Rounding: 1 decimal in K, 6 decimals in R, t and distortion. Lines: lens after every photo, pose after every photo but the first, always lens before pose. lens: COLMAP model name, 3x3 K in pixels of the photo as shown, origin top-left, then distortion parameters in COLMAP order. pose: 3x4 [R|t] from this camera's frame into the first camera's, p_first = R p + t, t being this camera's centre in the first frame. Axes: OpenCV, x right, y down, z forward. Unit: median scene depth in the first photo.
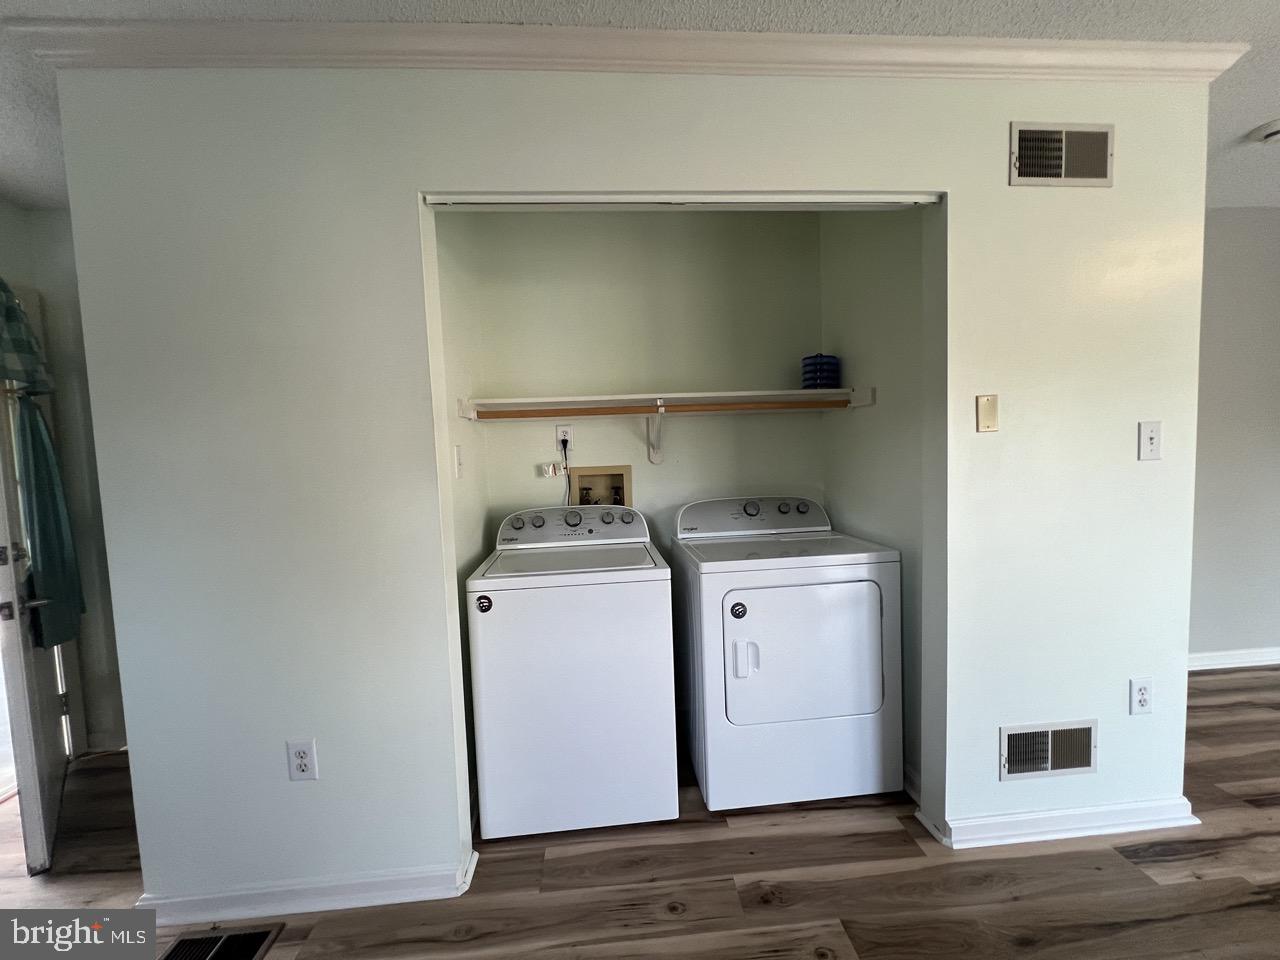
lens RADIAL K [[510.5, 0, 637.6], [0, 510.5, 479.5], [0, 0, 1]] dist [-0.001588, 0.000097]
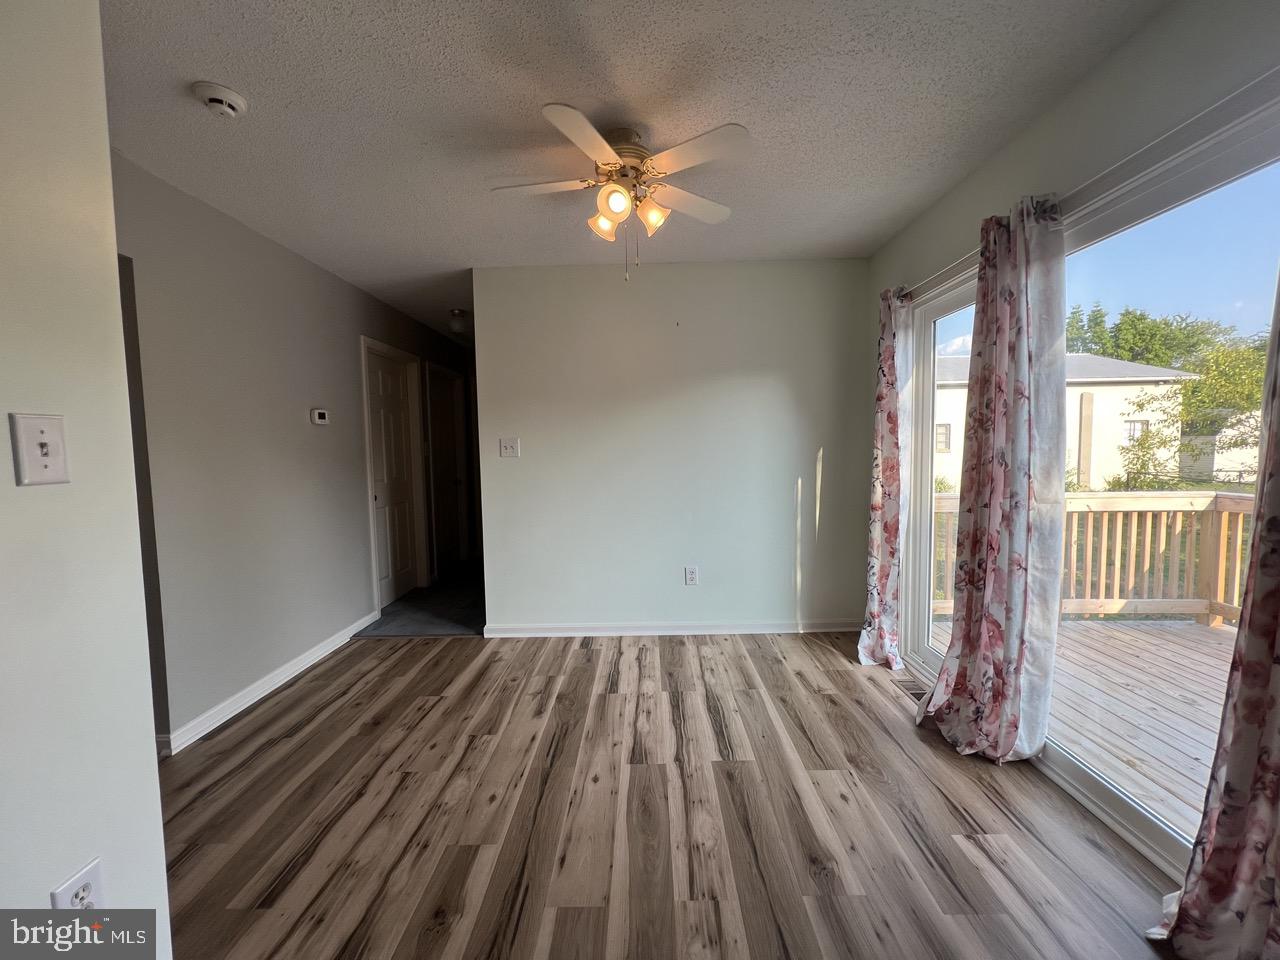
lens RADIAL K [[513.0, 0, 638.2], [0, 513.0, 477.7], [0, 0, 1]] dist [0.000005, 0.000237]
pose [[0.089379, -0.027110, 0.995629, 0.427288], [0.081056, 0.996512, 0.019858, -0.003349], [-0.992694, 0.078927, 0.091265, 0.261054]]
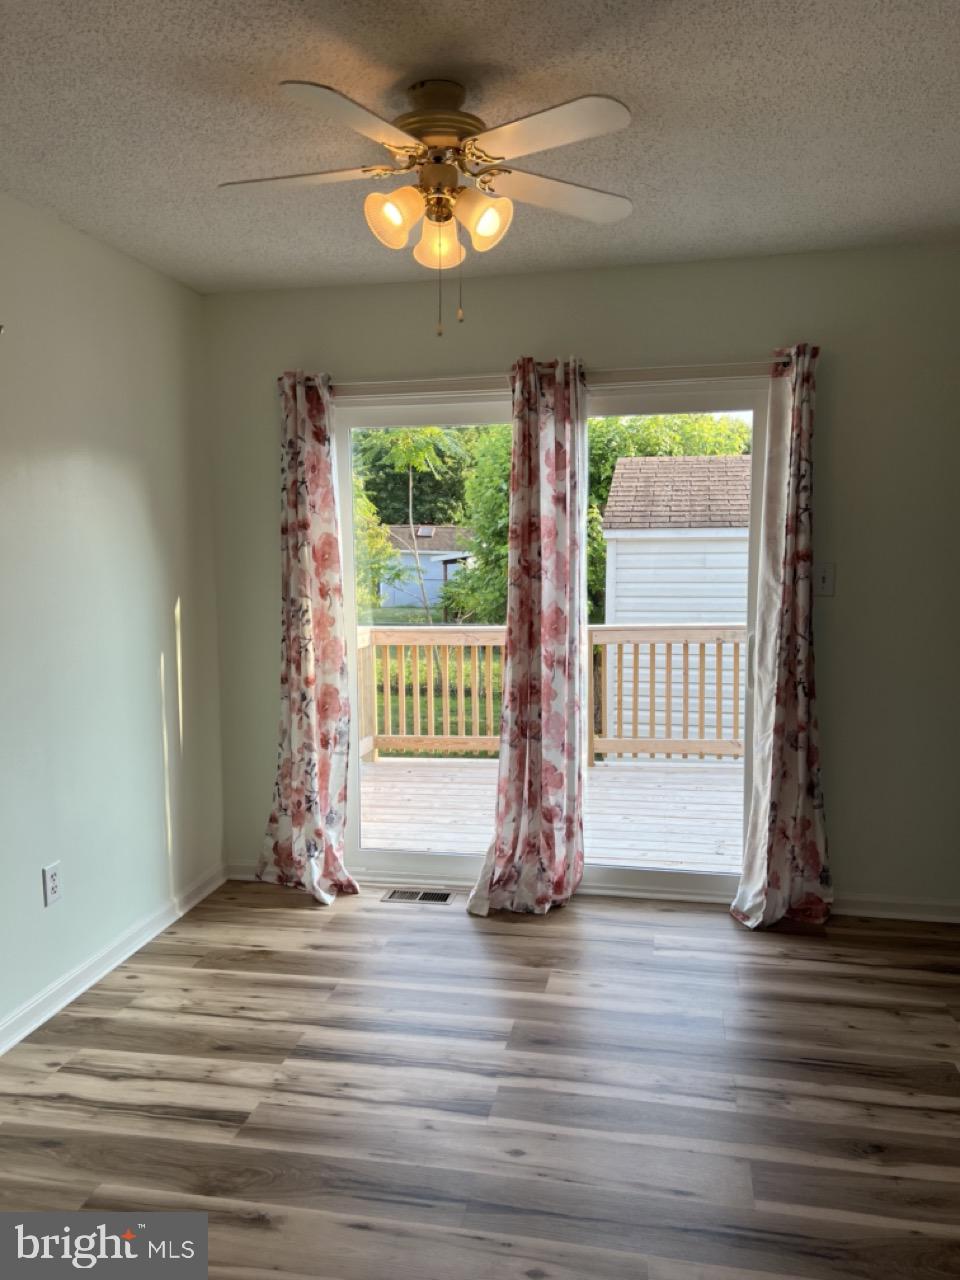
lens RADIAL K [[956.3, 0, 476.0], [0, 956.3, 642.8], [0, 0, 1]] dist [-0.001801, 0.002509]
pose [[-0.958083, 0.018927, 0.285864, 1.013185], [0.067048, 0.984918, 0.159505, -0.174814], [-0.278533, 0.171985, -0.944902, 1.318395]]
